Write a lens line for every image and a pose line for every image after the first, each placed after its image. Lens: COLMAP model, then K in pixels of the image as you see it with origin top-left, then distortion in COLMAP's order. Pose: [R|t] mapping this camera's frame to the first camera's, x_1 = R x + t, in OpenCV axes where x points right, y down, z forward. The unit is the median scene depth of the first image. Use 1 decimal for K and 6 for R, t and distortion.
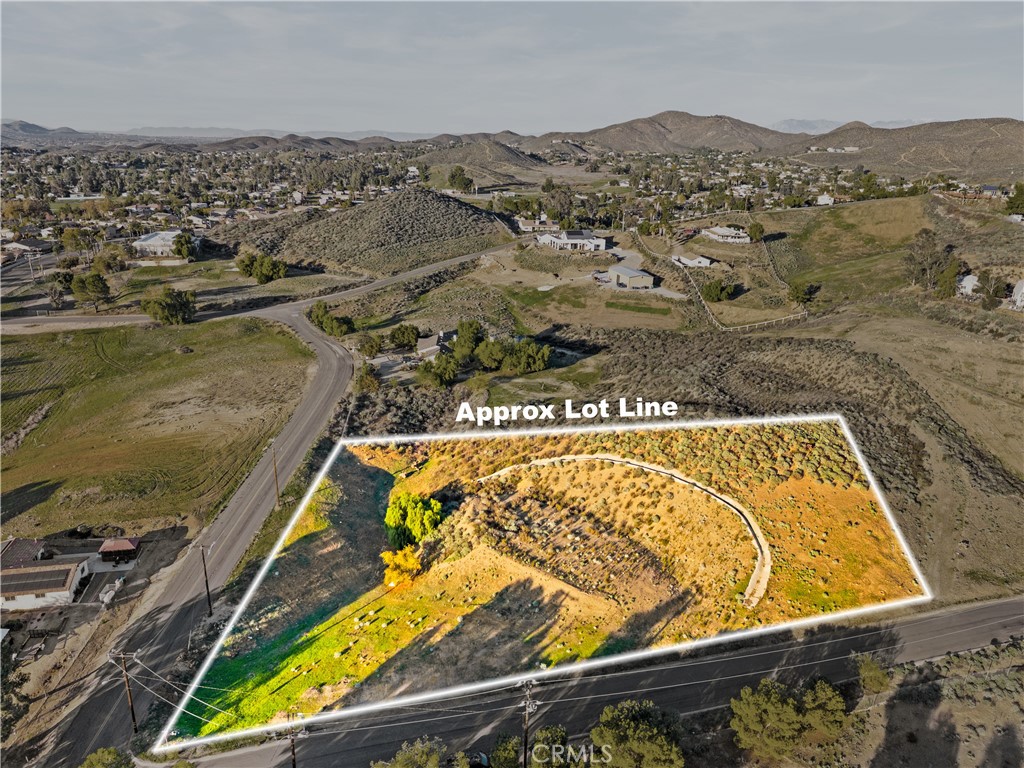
lens RADIAL K [[694.0, 0, 513.2], [0, 694.0, 384.3], [0, 0, 1]] dist [0.057962, -0.062628]
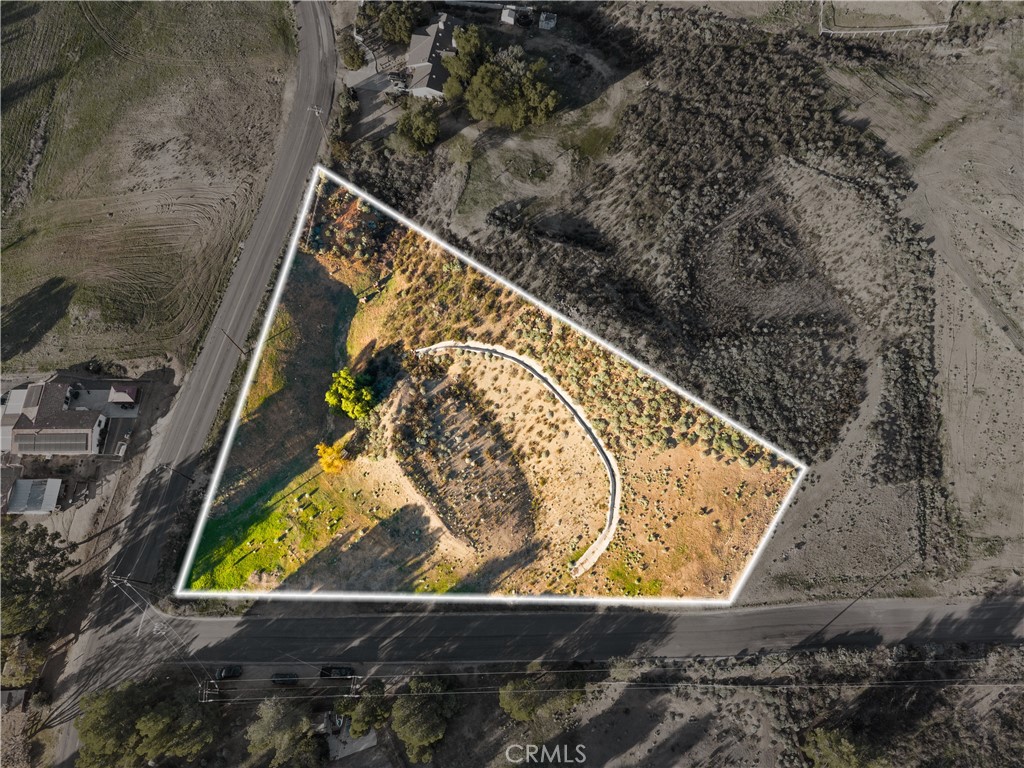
lens RADIAL K [[681.6, 0, 513.8], [0, 681.6, 384.6], [0, 0, 1]] dist [0.047455, -0.053527]
pose [[0.975304, 0.179983, -0.128020, 0.267331], [-0.022373, 0.657147, 0.753431, -0.693513], [0.219732, -0.731959, 0.644944, 0.348167]]
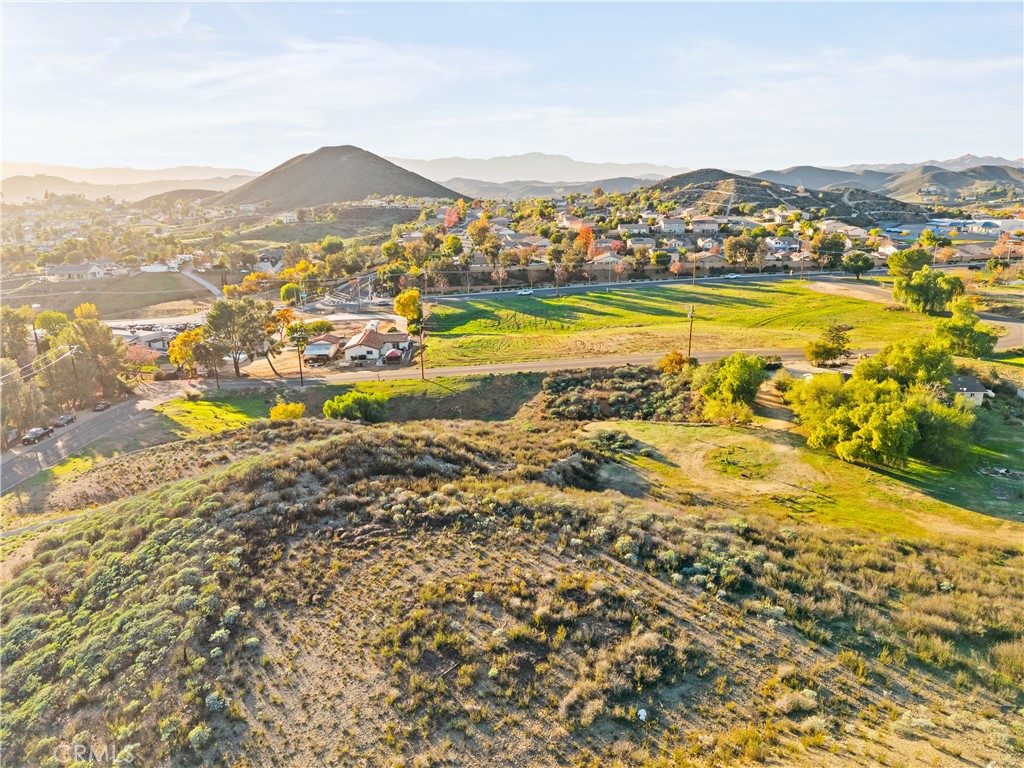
lens RADIAL K [[681.6, 0, 513.8], [0, 681.6, 384.6], [0, 0, 1]] dist [0.047455, -0.053527]
pose [[-0.160624, 0.250406, -0.954723, 0.746355], [-0.305144, 0.907298, 0.289305, -0.196605], [0.938662, 0.337797, -0.069324, 1.288058]]
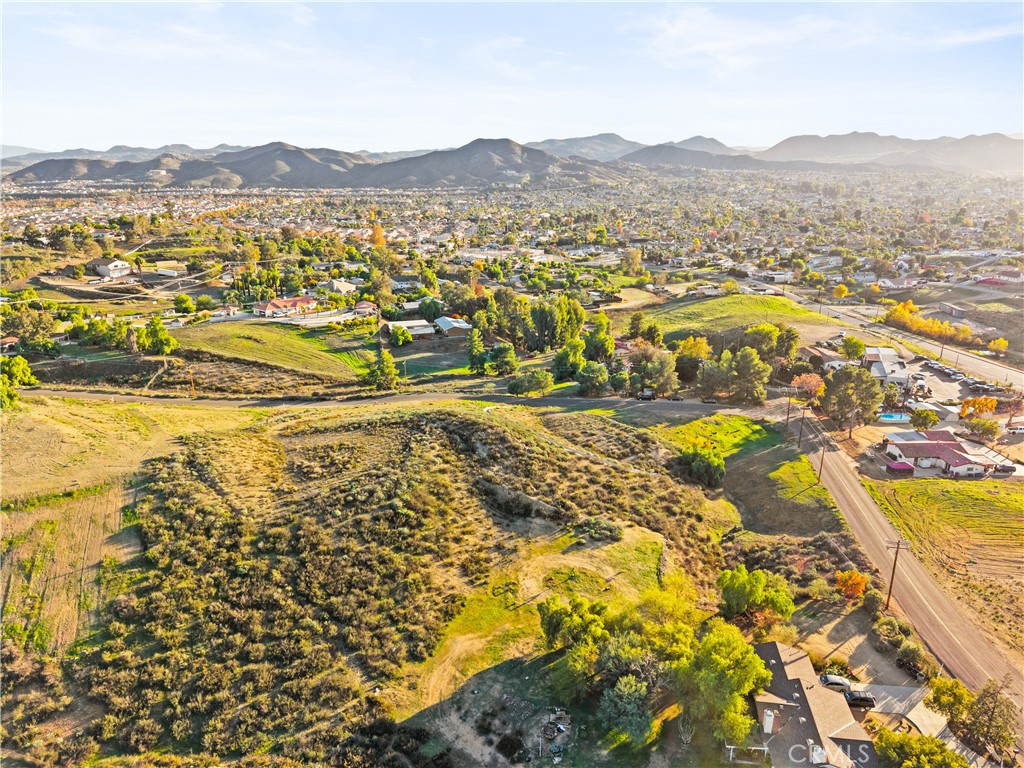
lens RADIAL K [[681.6, 0, 513.8], [0, 681.6, 384.6], [0, 0, 1]] dist [0.047455, -0.053527]
pose [[-0.982665, -0.081073, 0.166723, 0.009831], [0.035421, 0.800640, 0.598098, -0.756659], [-0.181975, 0.593635, -0.783889, 2.060172]]
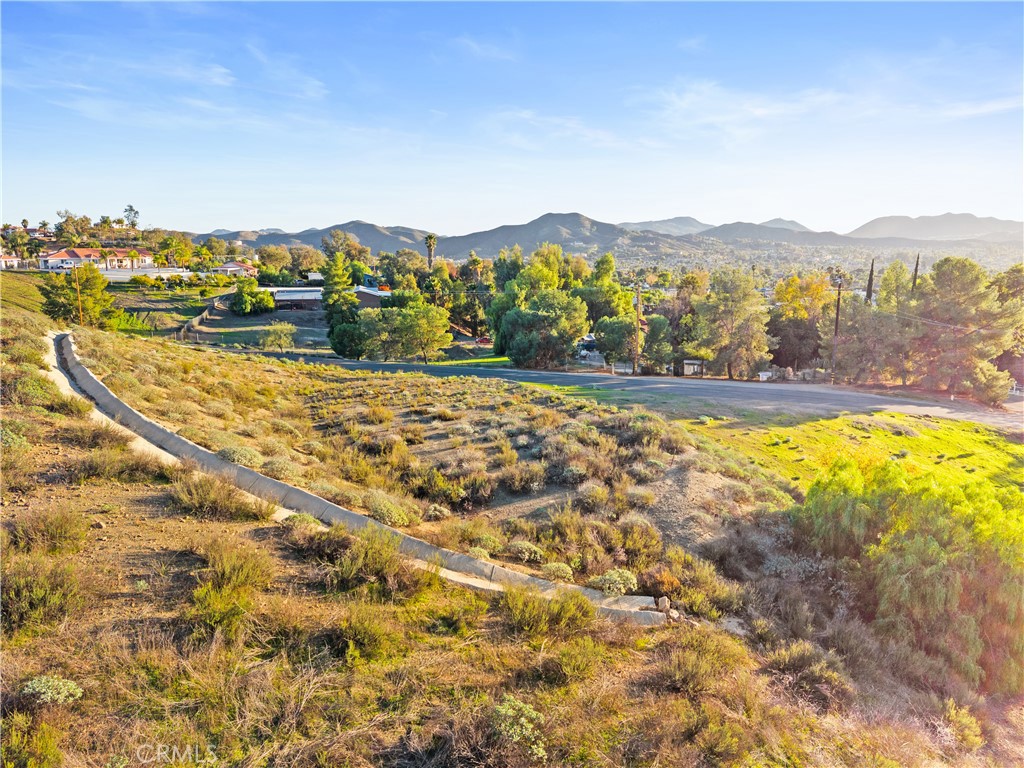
lens RADIAL K [[679.7, 0, 513.9], [0, 679.7, 383.2], [0, 0, 1]] dist [0.068339, -0.082371]
pose [[-0.956456, -0.084969, 0.279236, -0.065145], [0.065951, 0.869033, 0.490339, 0.006793], [-0.284329, 0.487403, -0.825588, 1.241039]]
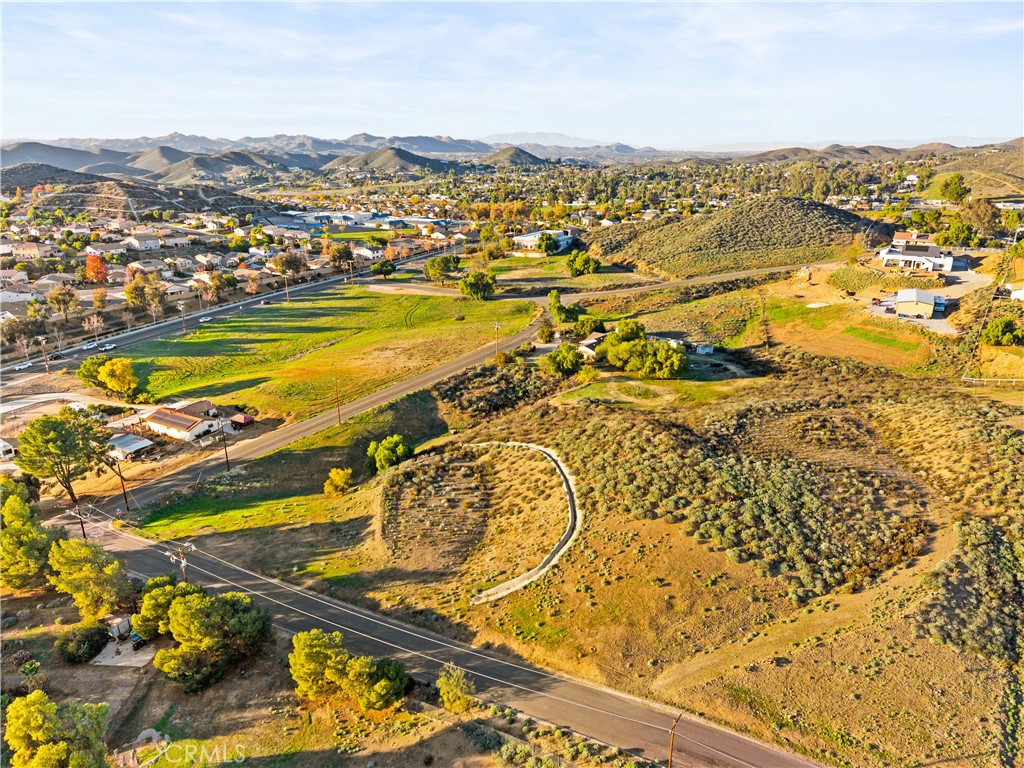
lens RADIAL K [[679.7, 0, 513.9], [0, 679.7, 383.2], [0, 0, 1]] dist [0.068339, -0.082371]
pose [[0.746012, 0.184304, -0.639921, 0.772173], [-0.191779, 0.979688, 0.058586, -0.045380], [0.637720, 0.079018, 0.766204, 0.220183]]
